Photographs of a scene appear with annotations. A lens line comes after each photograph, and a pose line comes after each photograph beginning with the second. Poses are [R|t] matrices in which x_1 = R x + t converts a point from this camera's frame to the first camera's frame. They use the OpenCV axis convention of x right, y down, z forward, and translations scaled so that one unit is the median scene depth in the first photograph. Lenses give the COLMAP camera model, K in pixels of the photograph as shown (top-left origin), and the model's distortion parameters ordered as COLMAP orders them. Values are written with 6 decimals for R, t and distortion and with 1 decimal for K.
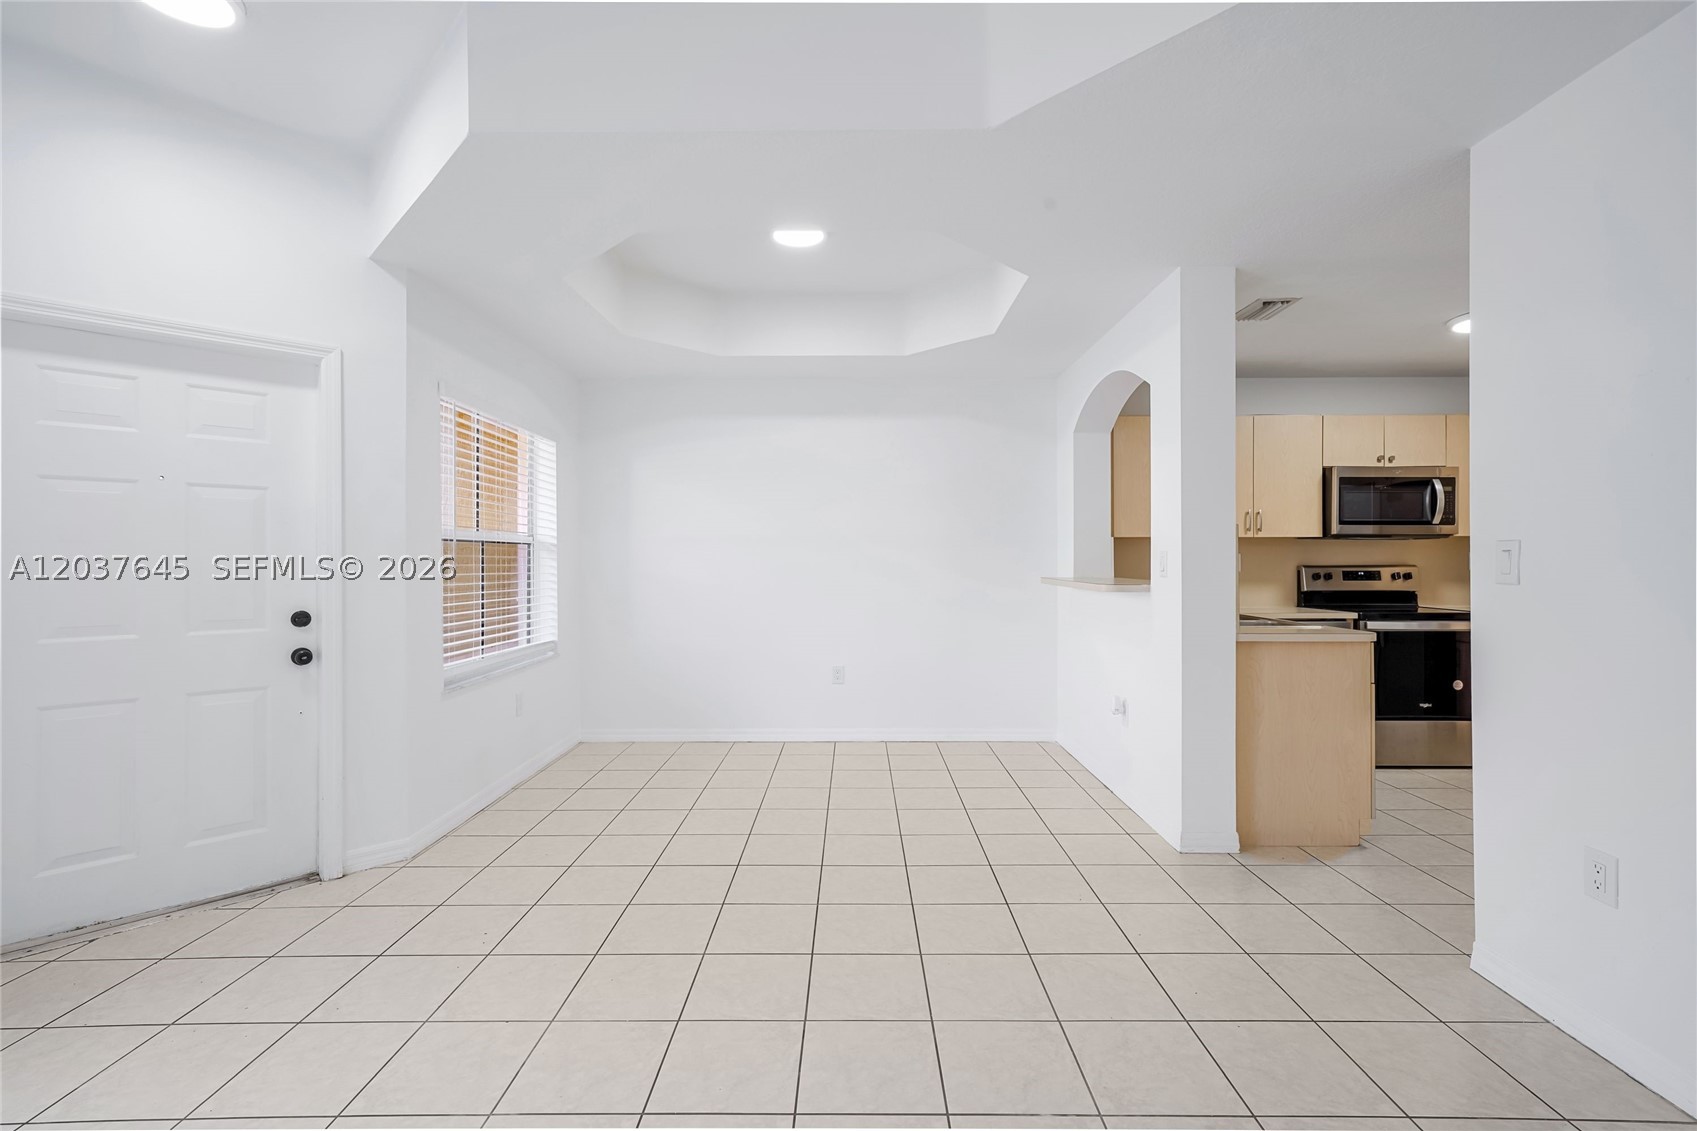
lens RADIAL K [[751.8, 0, 852.6], [0, 751.8, 556.5], [0, 0, 1]] dist [-0.000304, 0.002299]
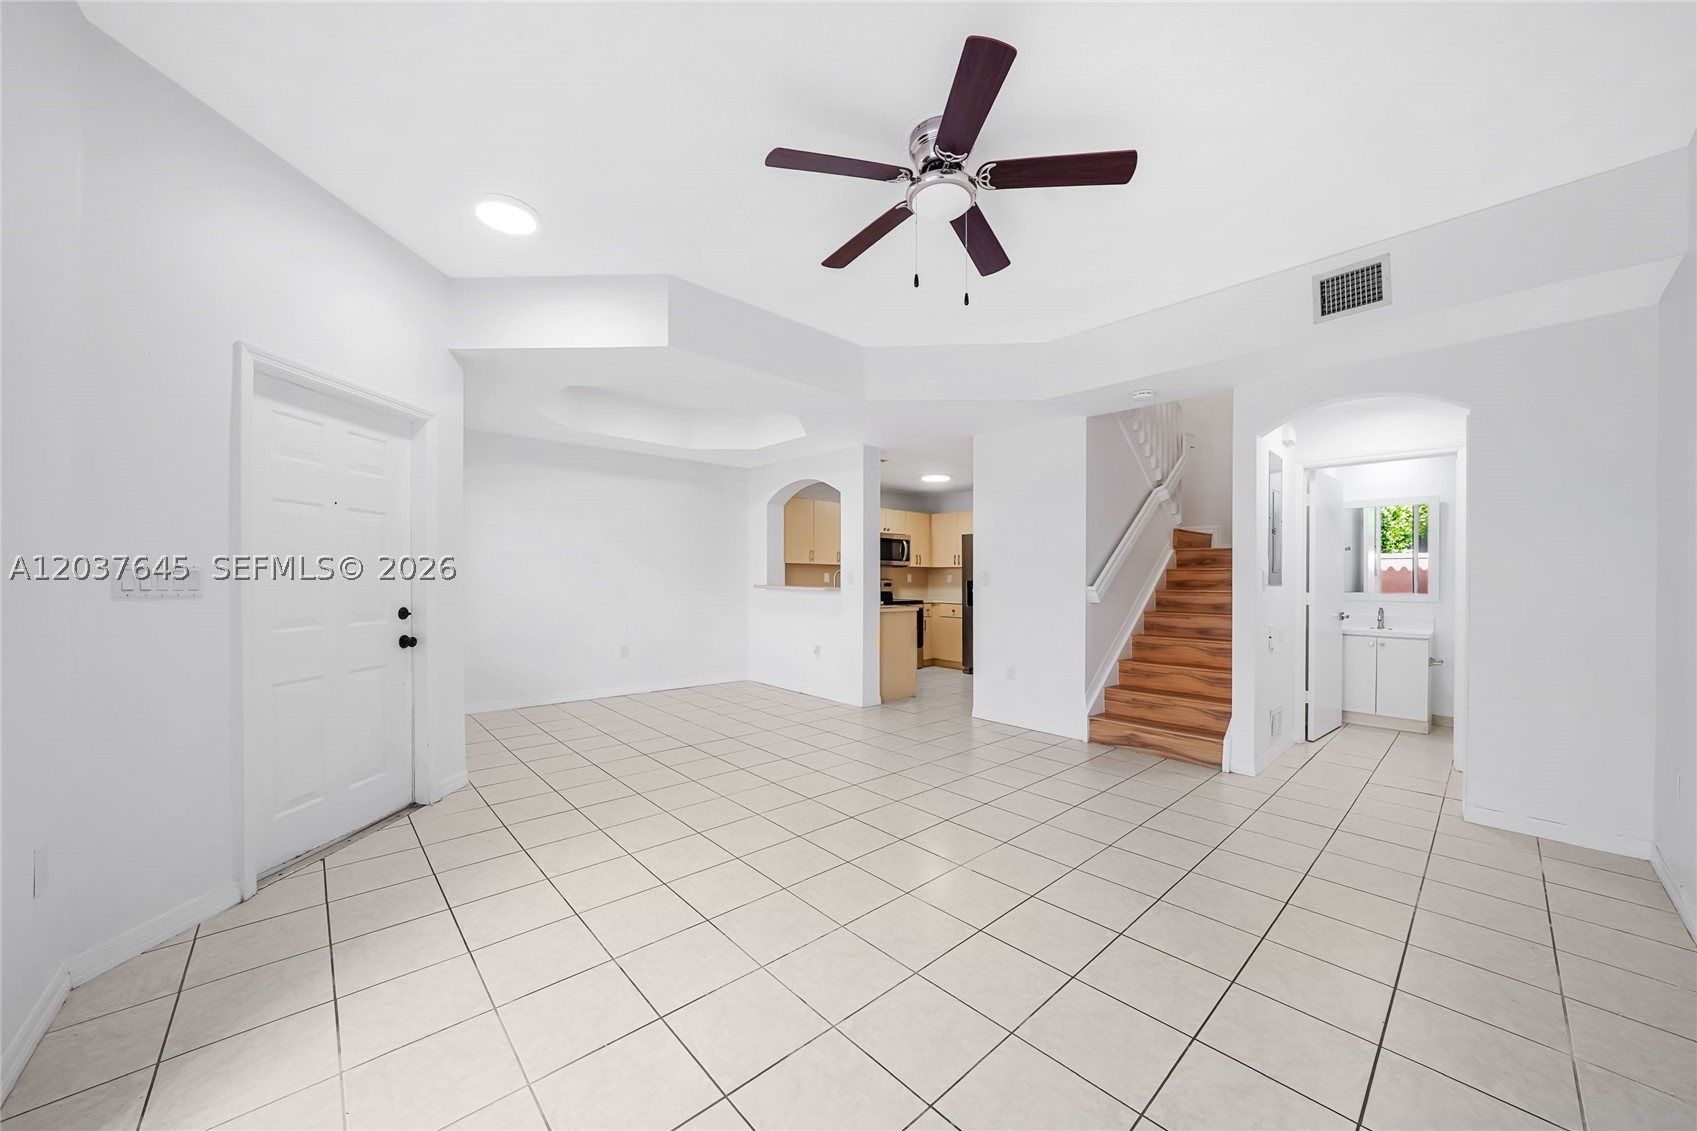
lens RADIAL K [[601.8, 0, 851.0], [0, 601.8, 562.8], [0, 0, 1]] dist [-0.006559, 0.002536]
pose [[0.738062, 0.024479, 0.674289, -0.536851], [-0.013671, 0.999679, -0.021328, 0.003896], [-0.674595, 0.006523, 0.738159, -0.193765]]
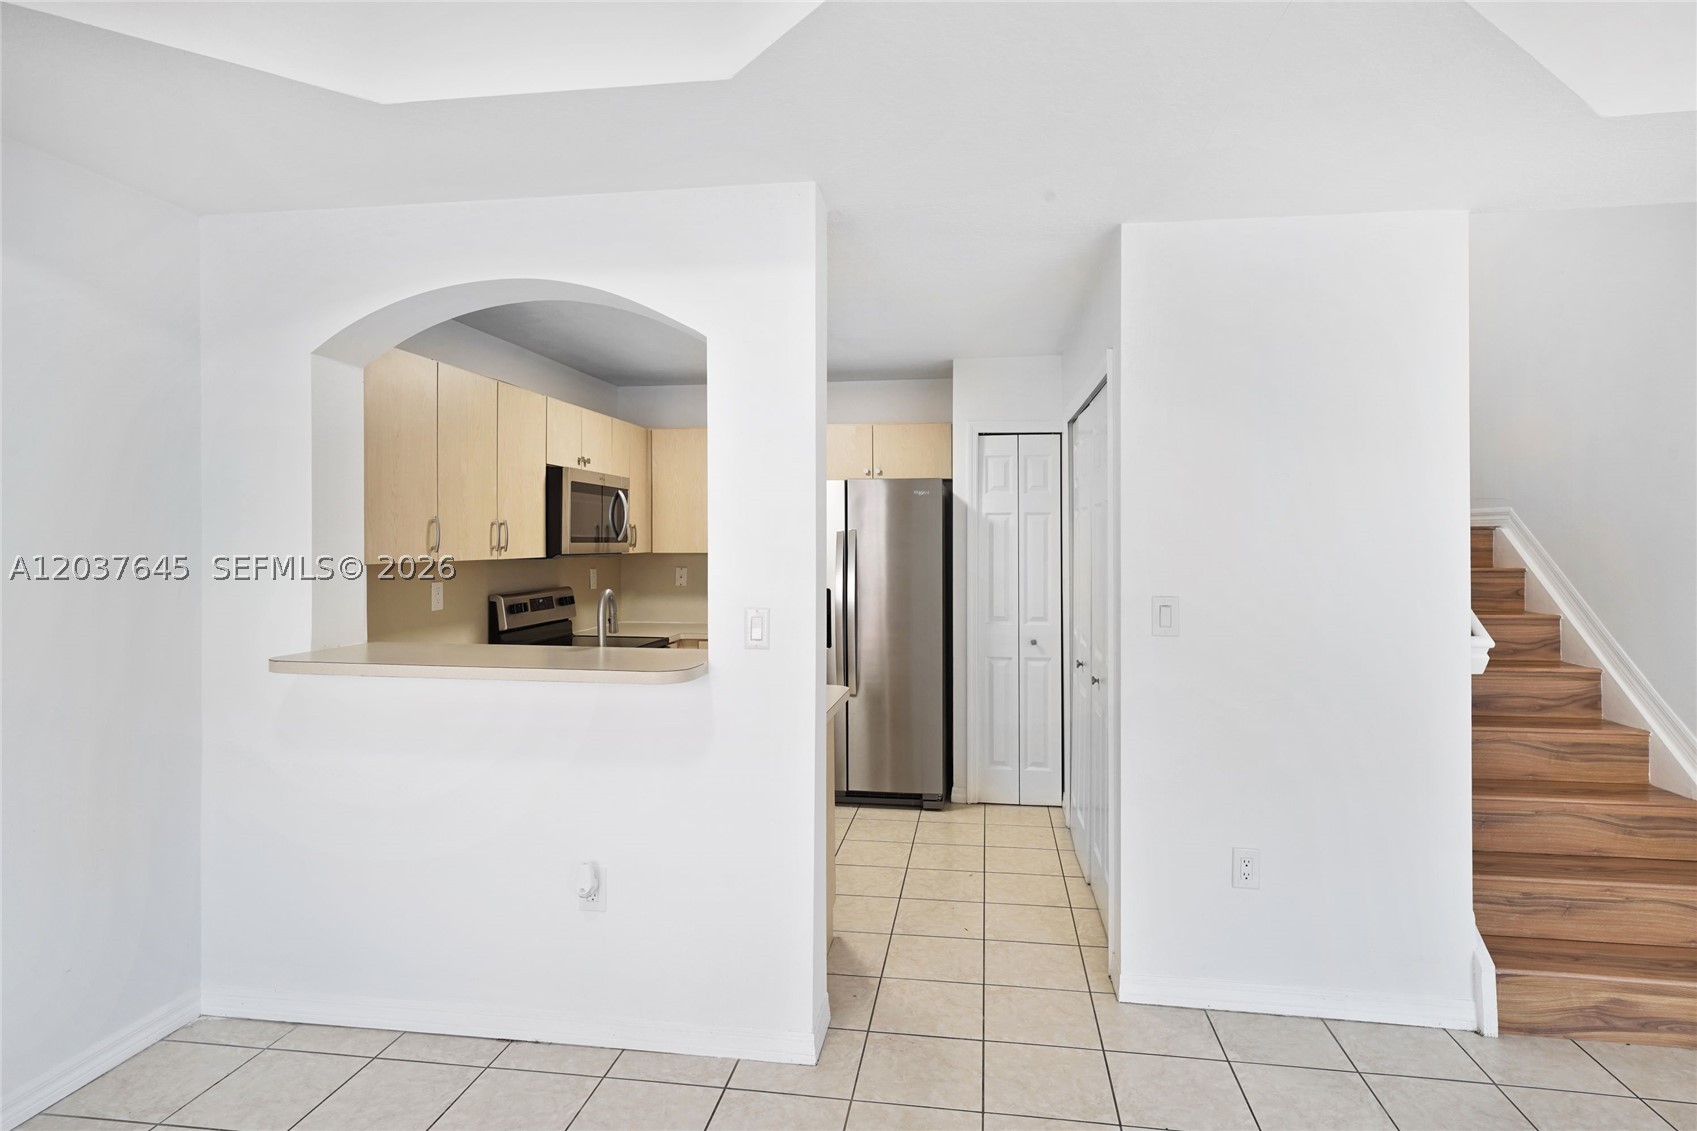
lens RADIAL K [[912.7, 0, 851.6], [0, 912.7, 531.8], [0, 0, 1]] dist [0.014908, 0.001119]
pose [[0.145470, 0.008282, 0.989328, -0.245009], [-0.003885, 0.999962, -0.007800, -0.046839], [-0.989355, -0.002709, 0.145497, 0.577432]]
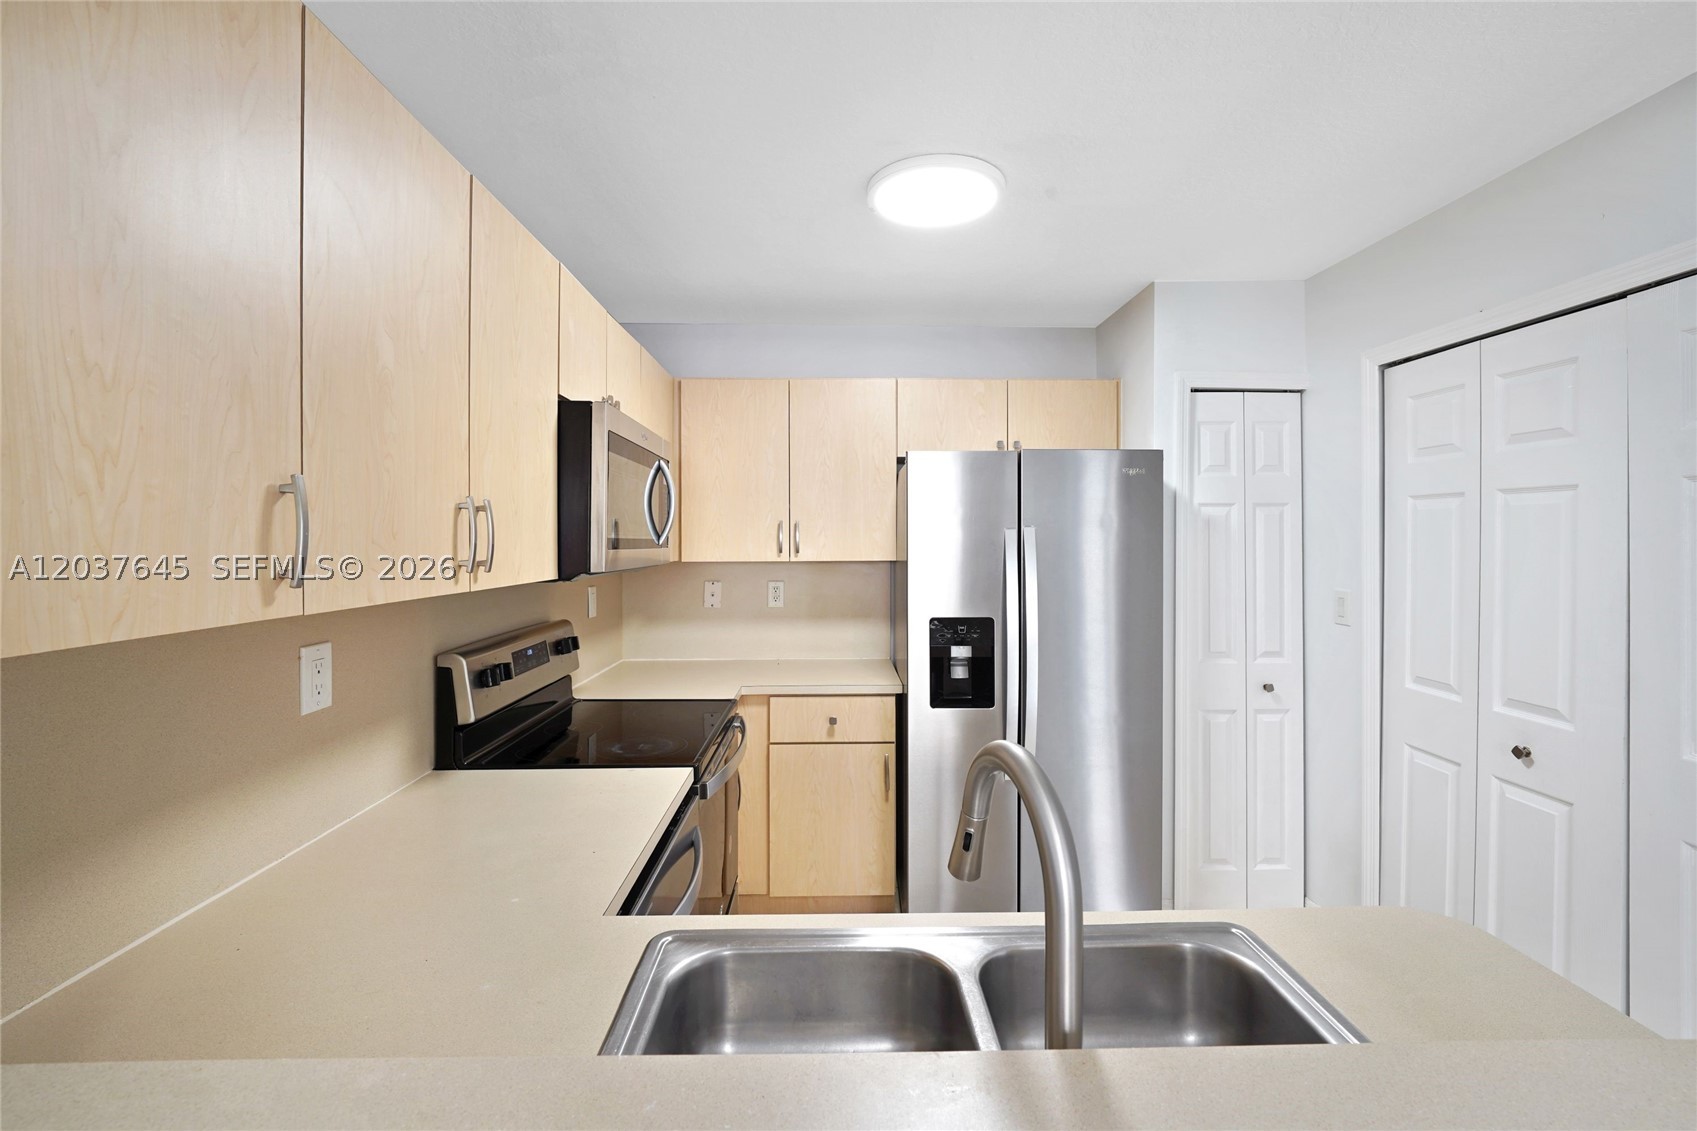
lens RADIAL K [[751.8, 0, 859.7], [0, 751.8, 541.3], [0, 0, 1]] dist [-0.000304, 0.002299]
pose [[-0.030868, -0.002023, 0.999521, 0.243010], [-0.002663, 0.999995, 0.001942, -0.047409], [-0.999520, -0.002602, -0.030873, 0.879667]]
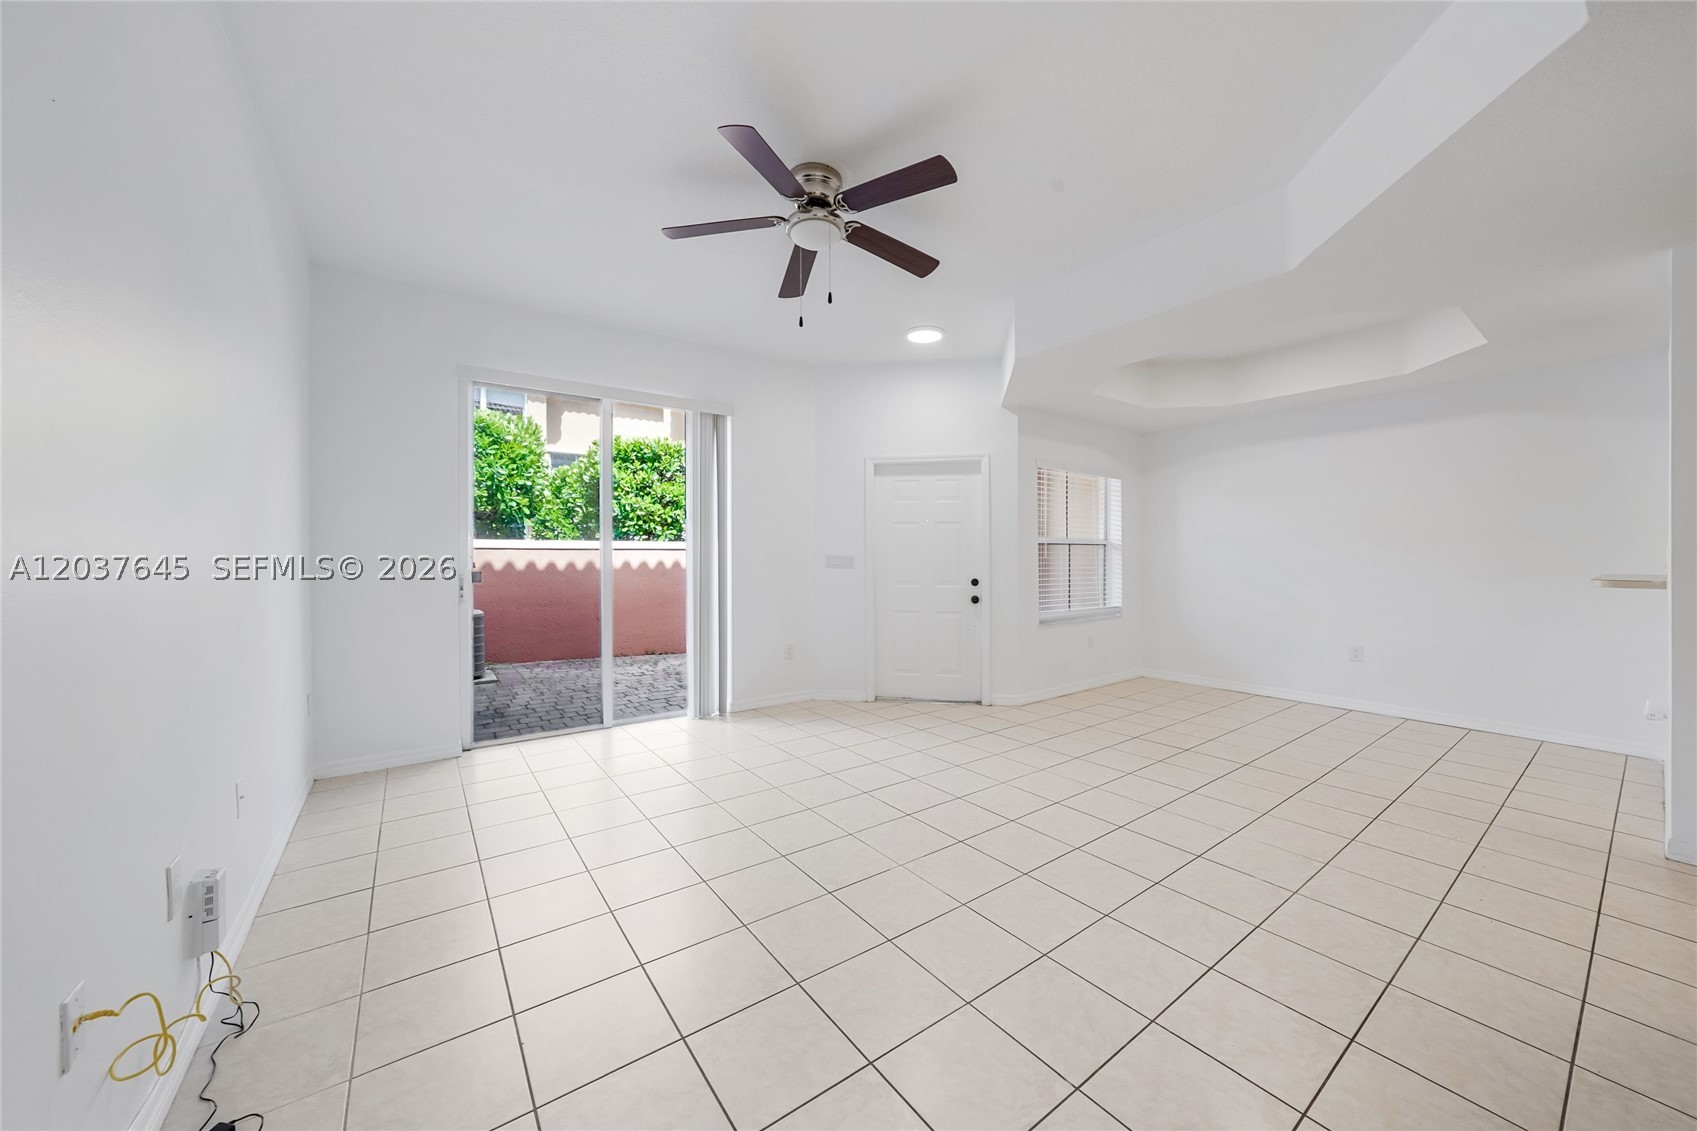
lens RADIAL K [[601.8, 0, 853.2], [0, 601.8, 559.7], [0, 0, 1]] dist [-0.006559, 0.002536]
pose [[0.600024, 0.004991, -0.799966, 0.270400], [0.003109, 0.999958, 0.008570, 0.002367], [0.799976, -0.007630, 0.599984, -0.191768]]
